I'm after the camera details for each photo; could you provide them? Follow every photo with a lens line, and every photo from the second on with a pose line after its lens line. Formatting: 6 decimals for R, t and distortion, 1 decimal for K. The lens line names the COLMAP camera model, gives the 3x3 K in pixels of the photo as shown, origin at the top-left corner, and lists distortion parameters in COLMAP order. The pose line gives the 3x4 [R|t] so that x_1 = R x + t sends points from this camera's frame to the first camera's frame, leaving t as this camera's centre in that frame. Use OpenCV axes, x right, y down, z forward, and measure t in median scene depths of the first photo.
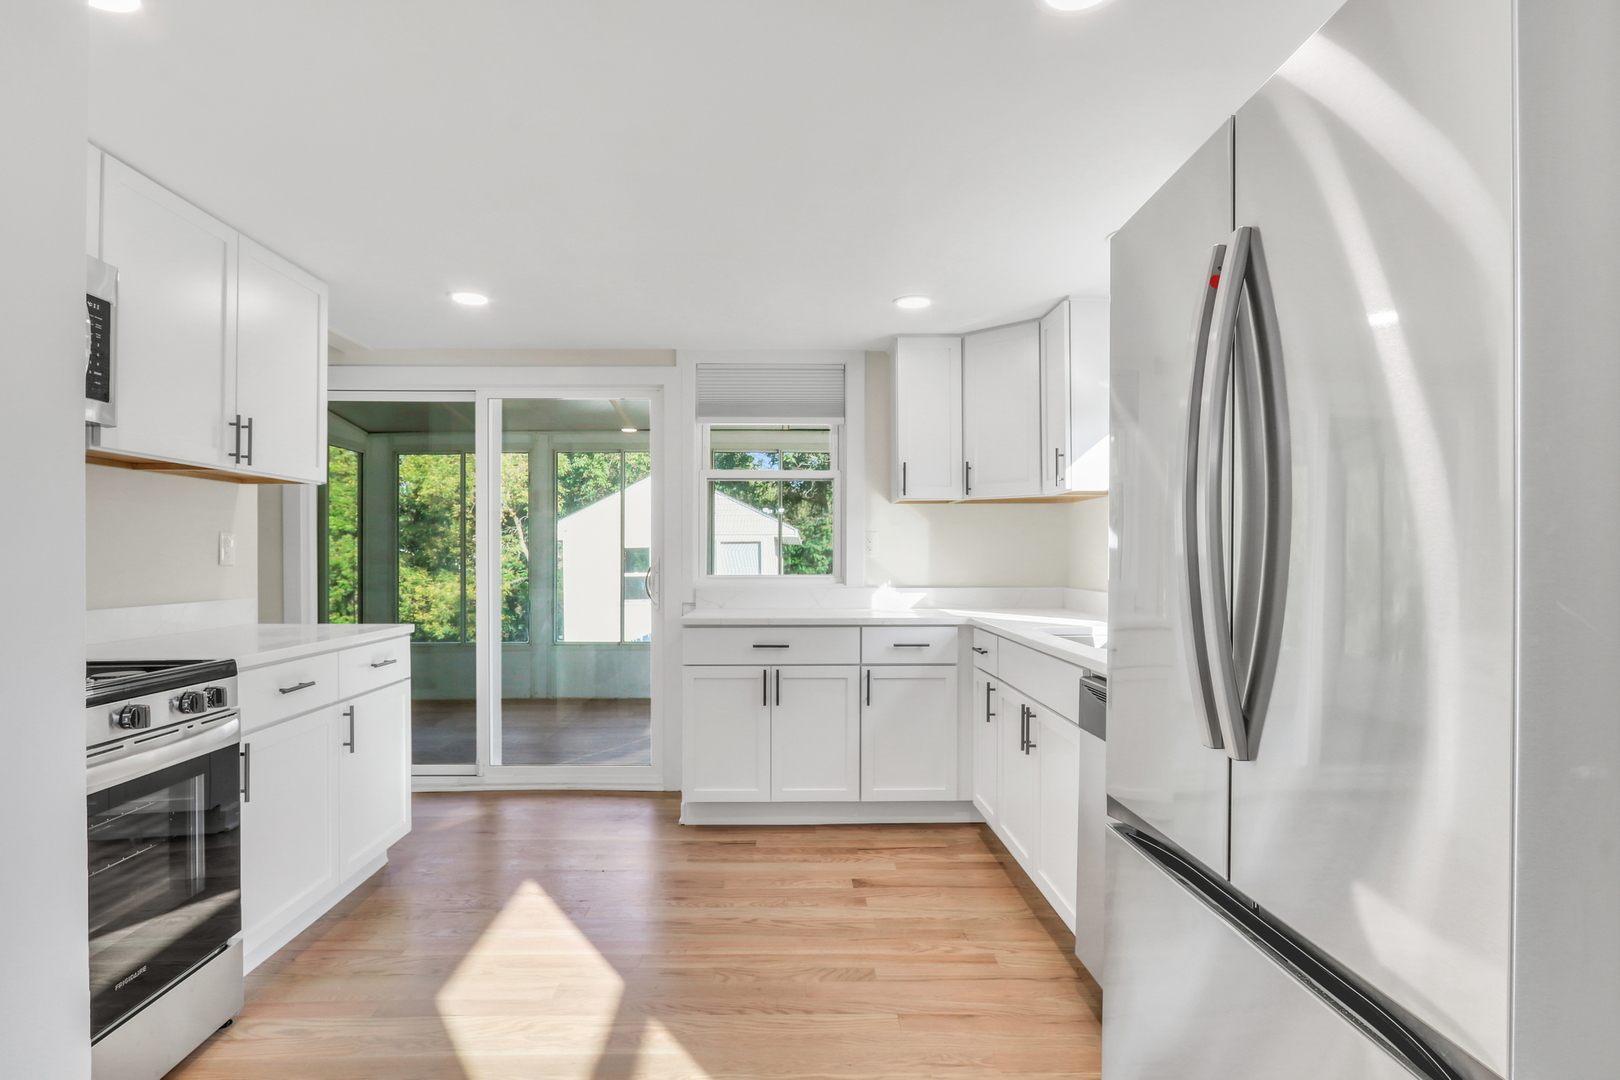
lens RADIAL K [[841.1, 0, 777.0], [0, 841.1, 559.9], [0, 0, 1]] dist [-0.018925, 0.000468]
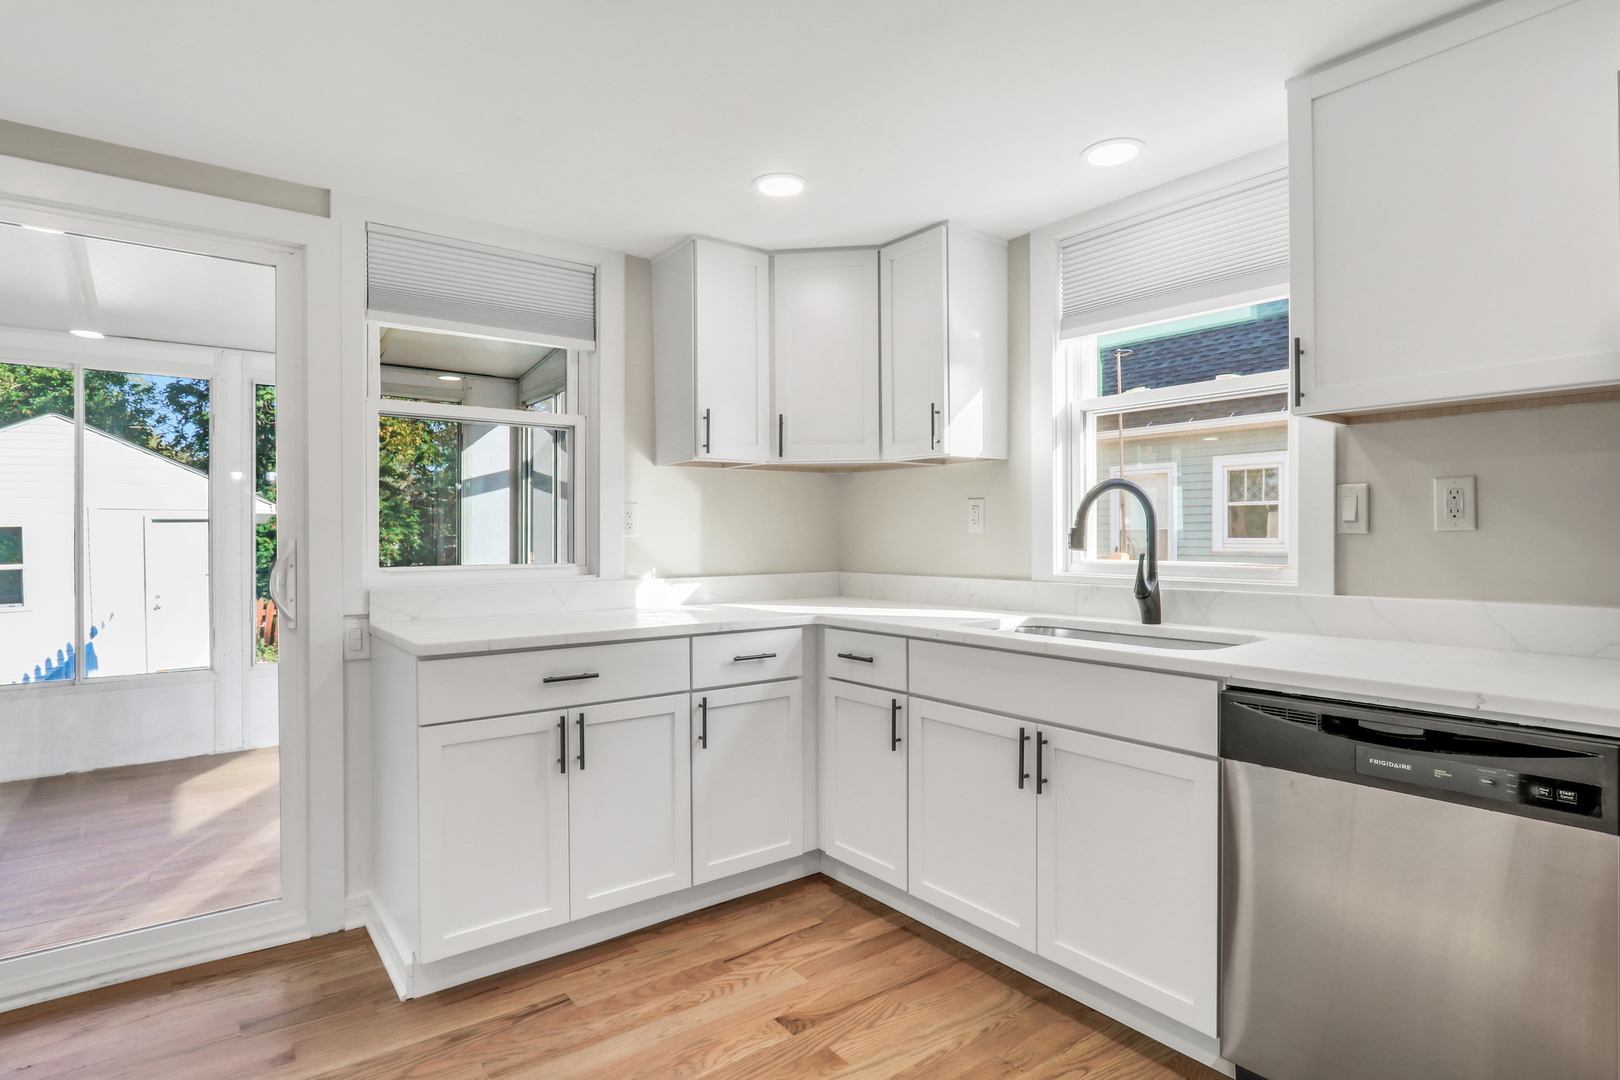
lens RADIAL K [[856.8, 0, 810.0], [0, 856.8, 540.0], [0, 0, 1]] dist [-0.010424, 0.001740]
pose [[0.803324, -0.006442, 0.595508, -0.245590], [0.007558, 0.999971, 0.000622, -0.000492], [-0.595495, 0.004001, 0.803349, 0.370231]]
